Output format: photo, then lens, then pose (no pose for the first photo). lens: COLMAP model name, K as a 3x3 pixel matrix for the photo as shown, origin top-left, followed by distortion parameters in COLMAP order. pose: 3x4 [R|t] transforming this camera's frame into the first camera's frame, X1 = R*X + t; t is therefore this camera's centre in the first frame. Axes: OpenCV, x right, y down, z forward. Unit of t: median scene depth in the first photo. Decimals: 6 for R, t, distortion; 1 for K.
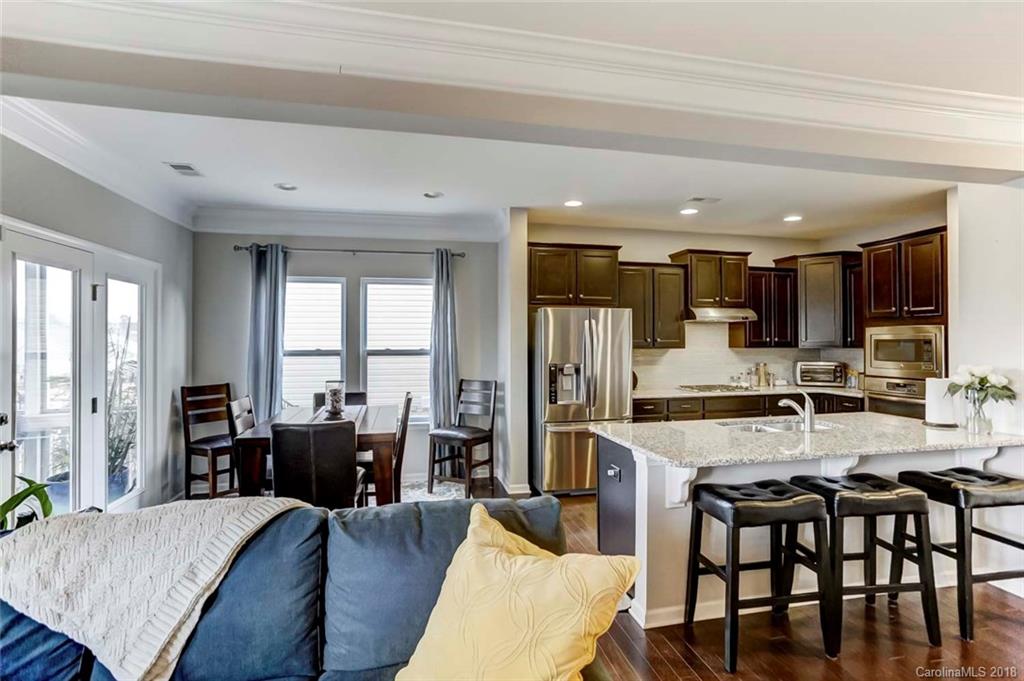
lens RADIAL K [[507.3, 0, 523.1], [0, 507.3, 333.3], [0, 0, 1]] dist [-0.025455, 0.015388]
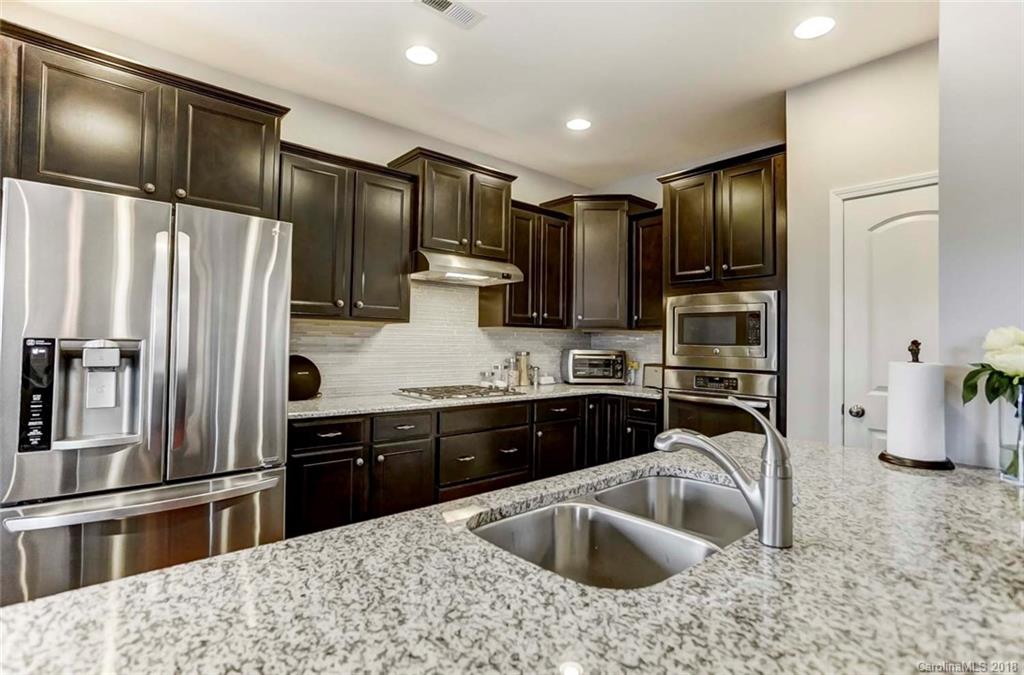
lens RADIAL K [[507.3, 0, 514.1], [0, 507.3, 326.9], [0, 0, 1]] dist [-0.025455, 0.015388]
pose [[0.886830, 0.027924, 0.461252, 0.172726], [-0.021454, 0.999584, -0.019264, 0.046001], [-0.461598, 0.007188, 0.887060, 0.471159]]
